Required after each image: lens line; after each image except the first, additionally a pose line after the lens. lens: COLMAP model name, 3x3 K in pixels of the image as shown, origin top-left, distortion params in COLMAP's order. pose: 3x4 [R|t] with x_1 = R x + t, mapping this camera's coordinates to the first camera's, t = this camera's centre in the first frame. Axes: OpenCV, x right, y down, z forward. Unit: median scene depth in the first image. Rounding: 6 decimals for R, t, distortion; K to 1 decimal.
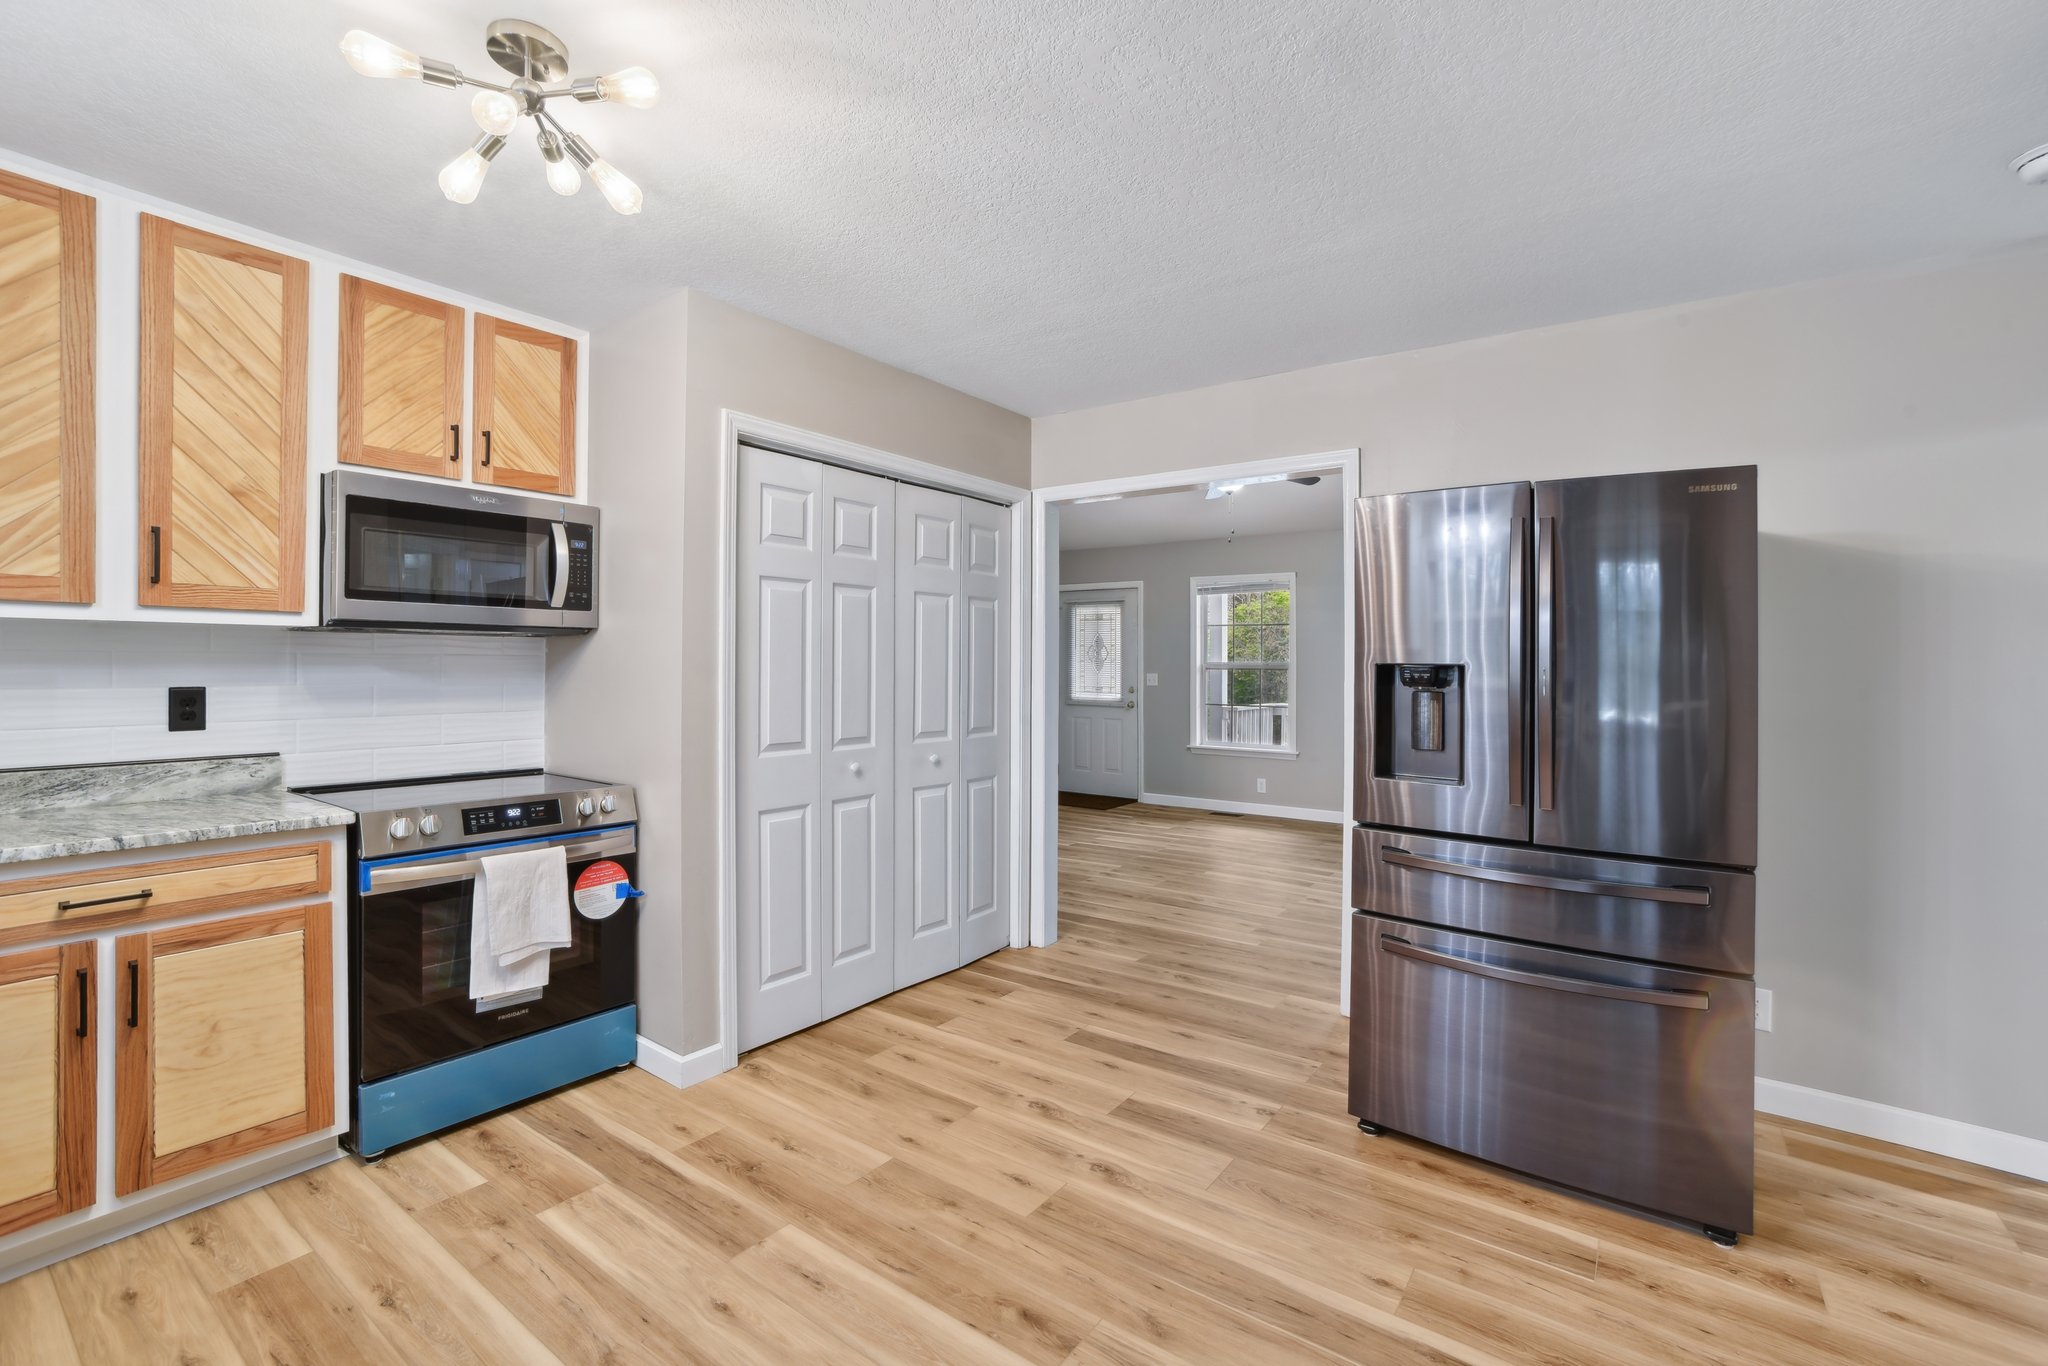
lens RADIAL K [[886.7, 0, 1027.7], [0, 886.7, 666.3], [0, 0, 1]] dist [-0.049356, 0.014999]
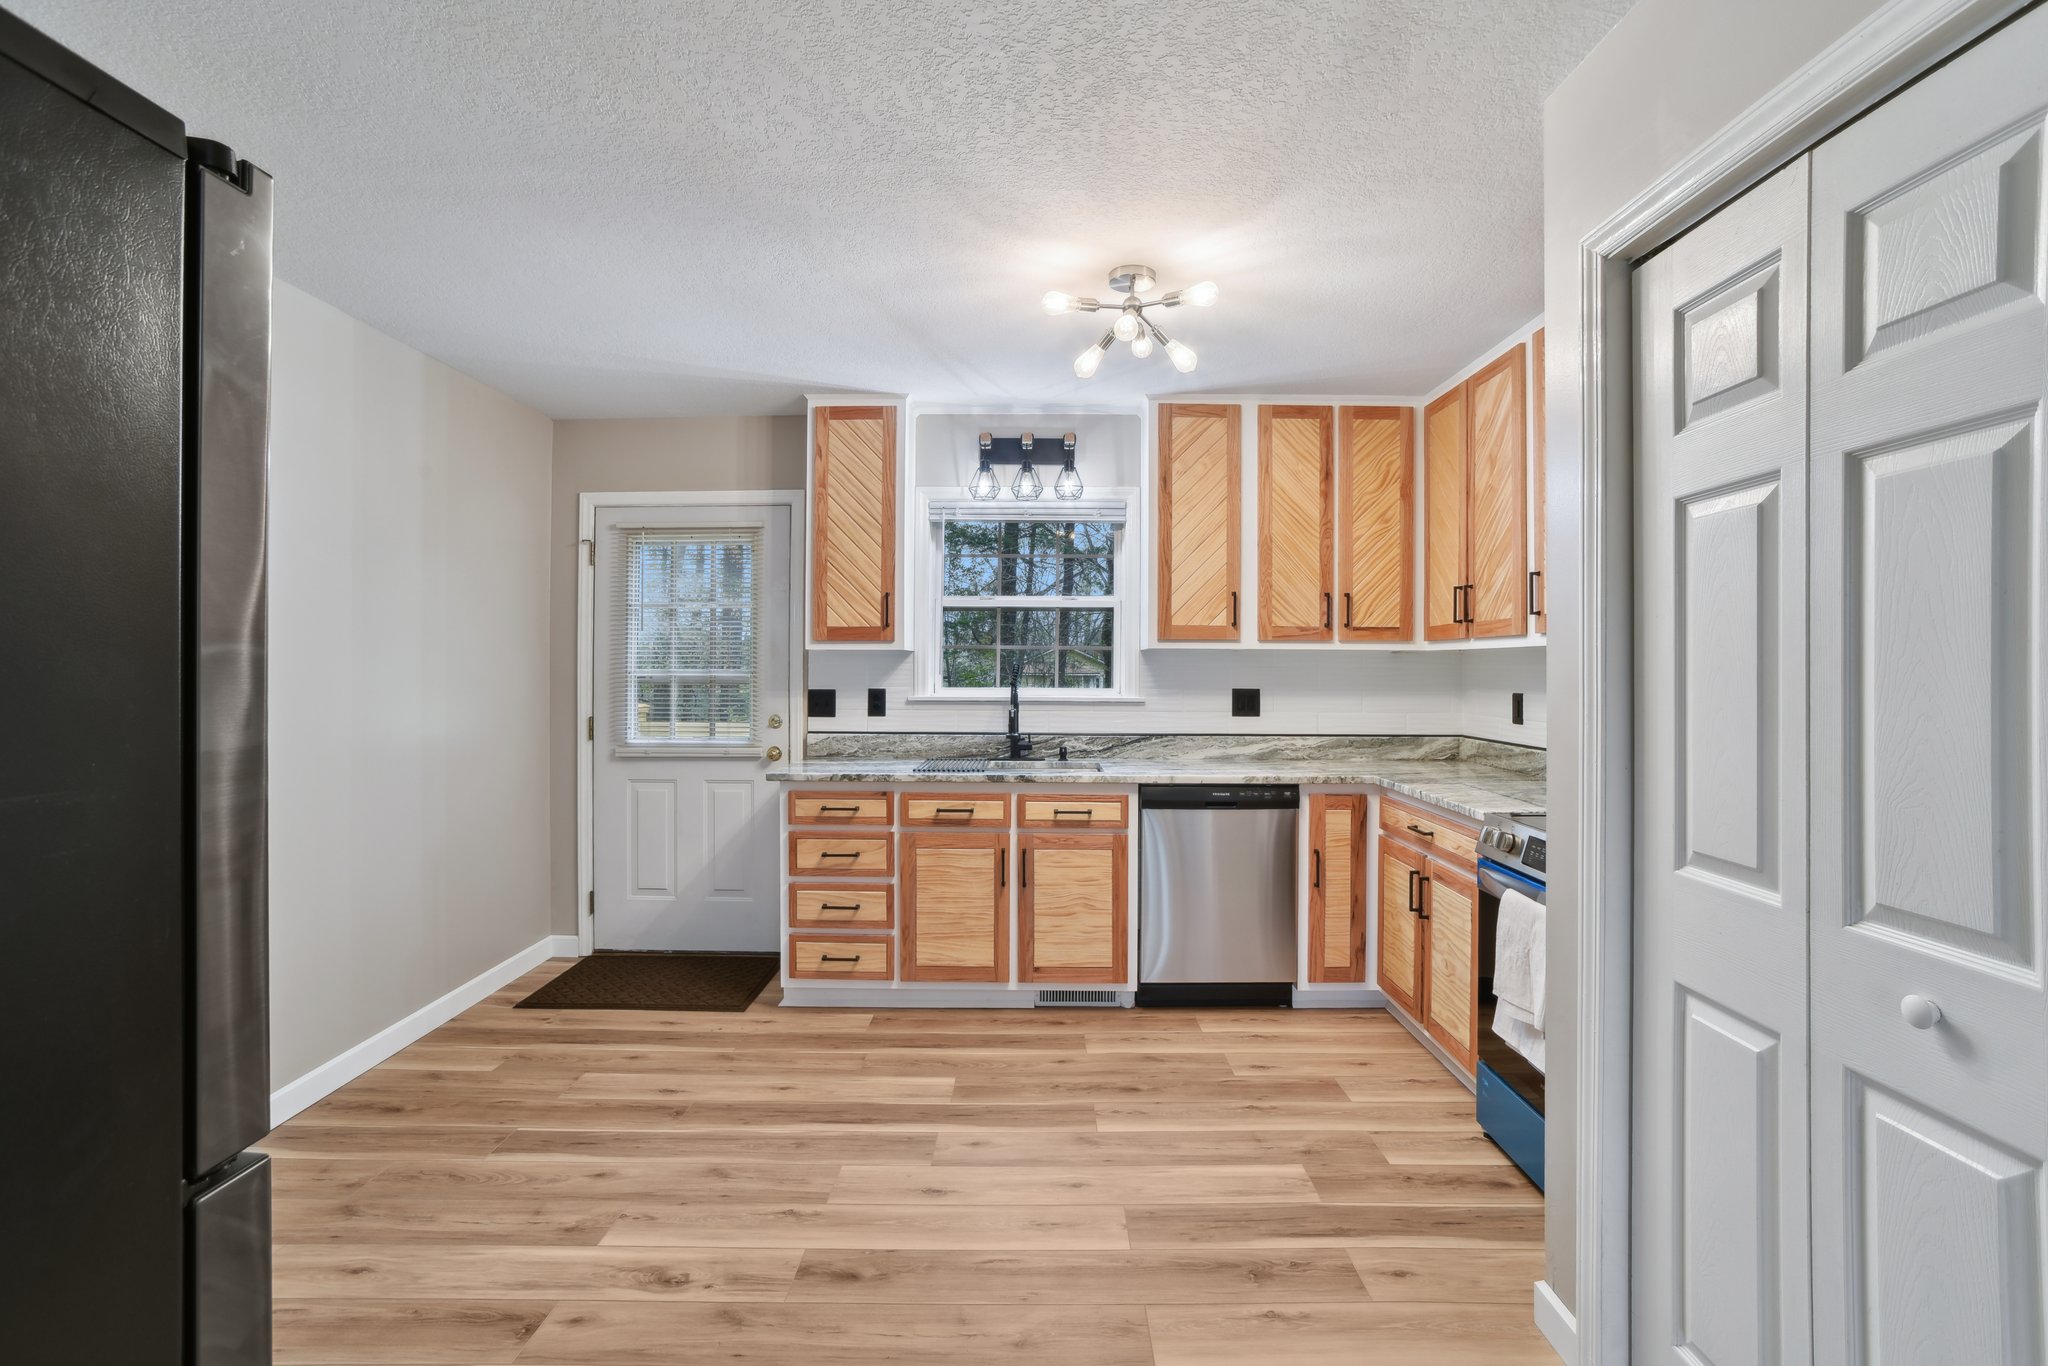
lens RADIAL K [[914.1, 0, 1039.8], [0, 914.1, 668.6], [0, 0, 1]] dist [-0.058706, 0.016758]
pose [[-0.809431, -0.010061, -0.587128, 0.369763], [-0.010425, 0.999942, -0.002763, -0.005927], [0.587122, 0.003884, -0.809489, 1.601312]]
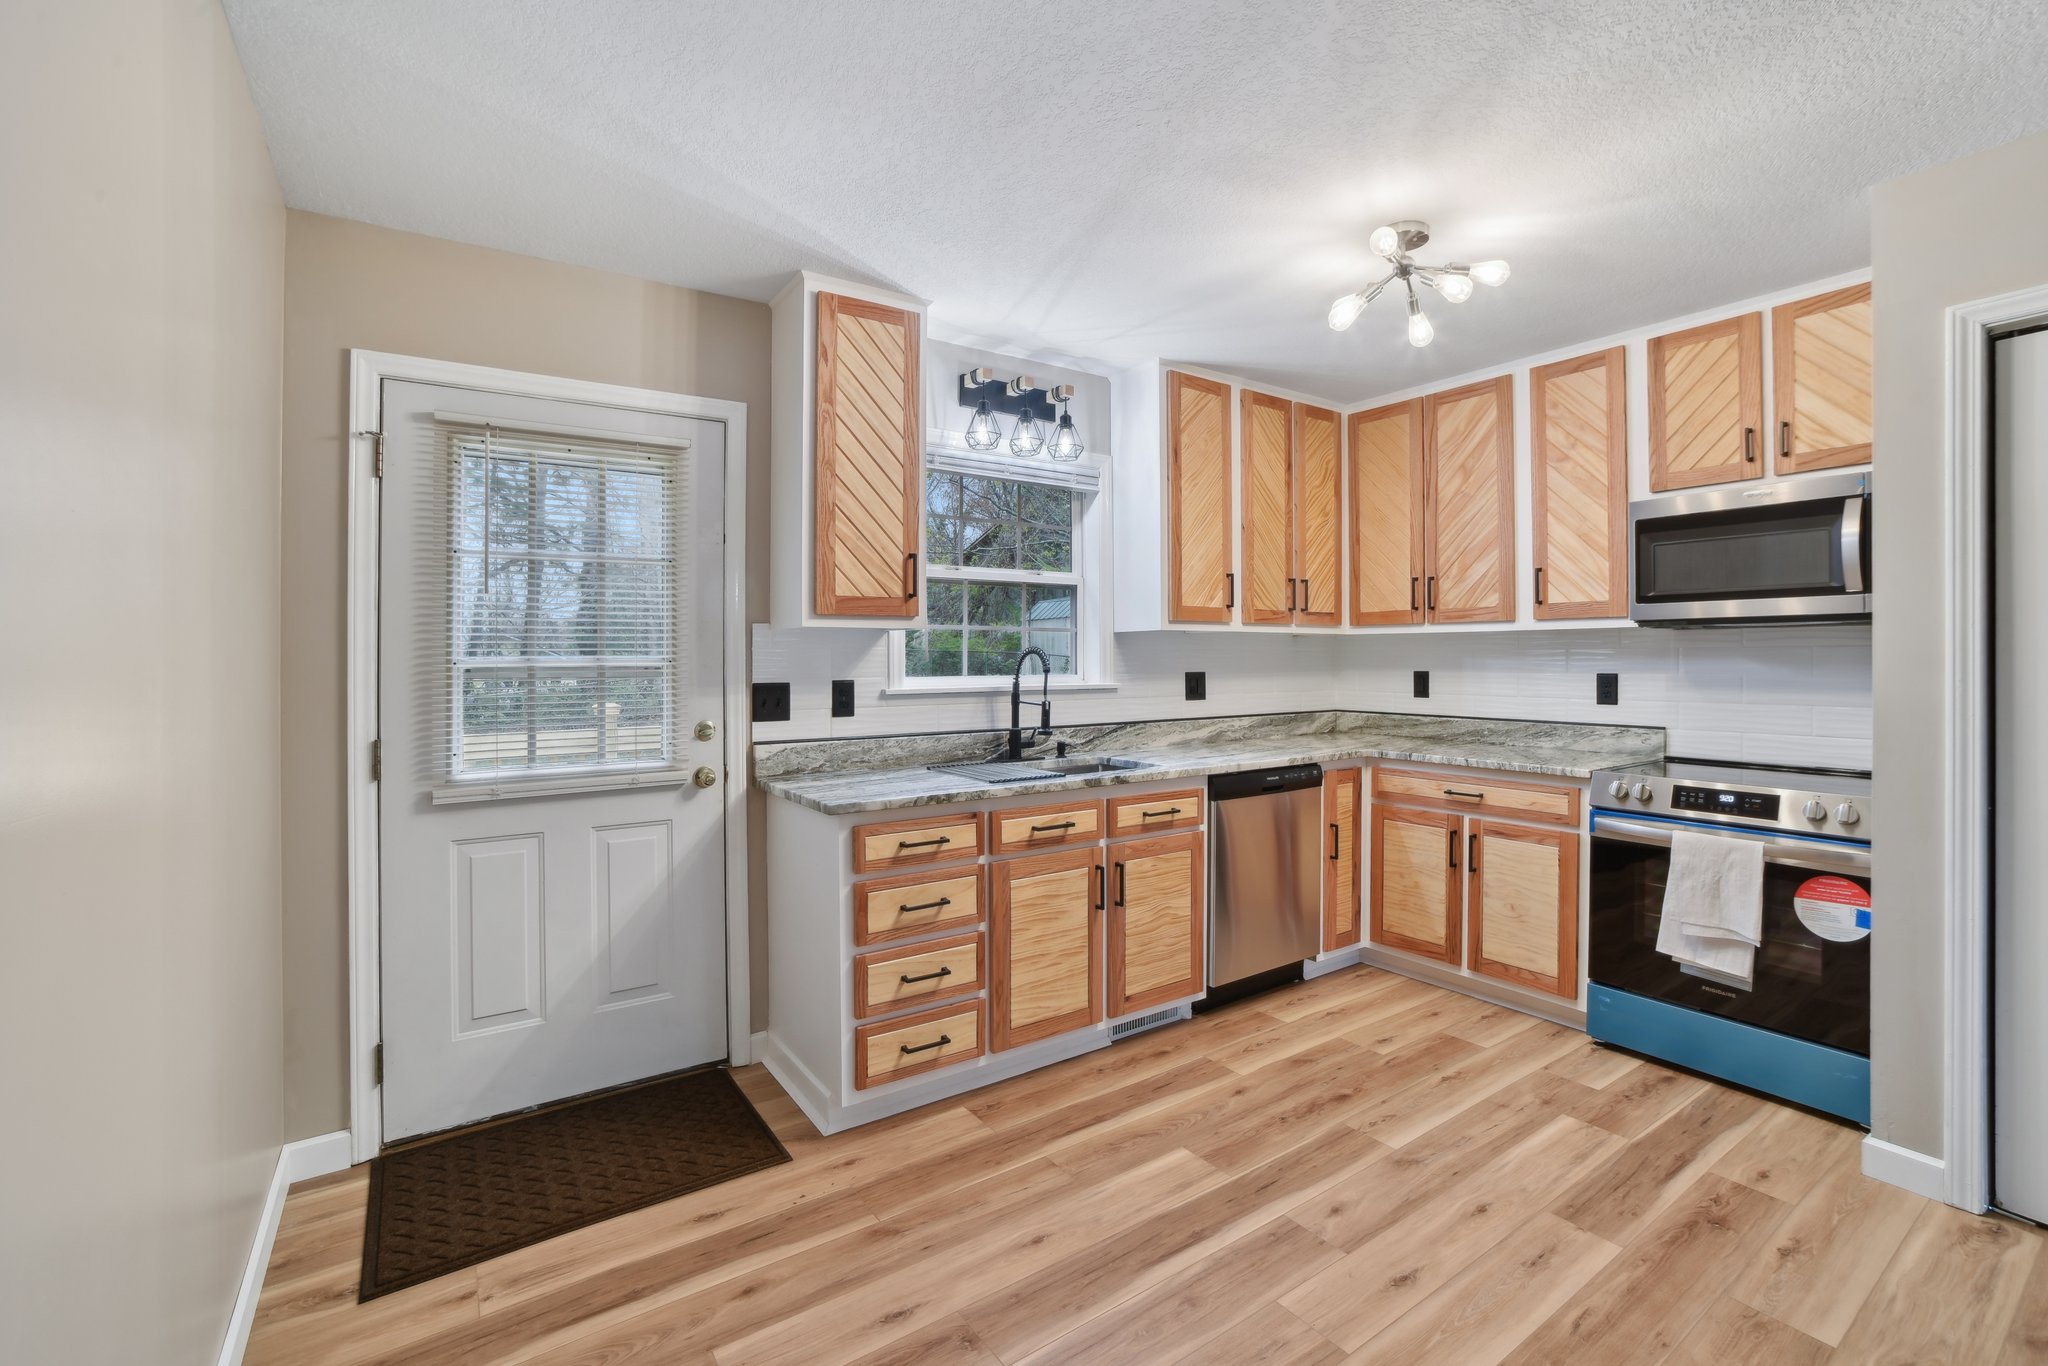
lens RADIAL K [[901.6, 0, 1046.5], [0, 901.6, 654.0], [0, 0, 1]] dist [-0.053692, 0.019342]
pose [[-0.319320, -0.009084, -0.947604, 0.755736], [0.000987, 0.999950, -0.009918, 0.006686], [0.947647, -0.004102, -0.319295, 0.652263]]
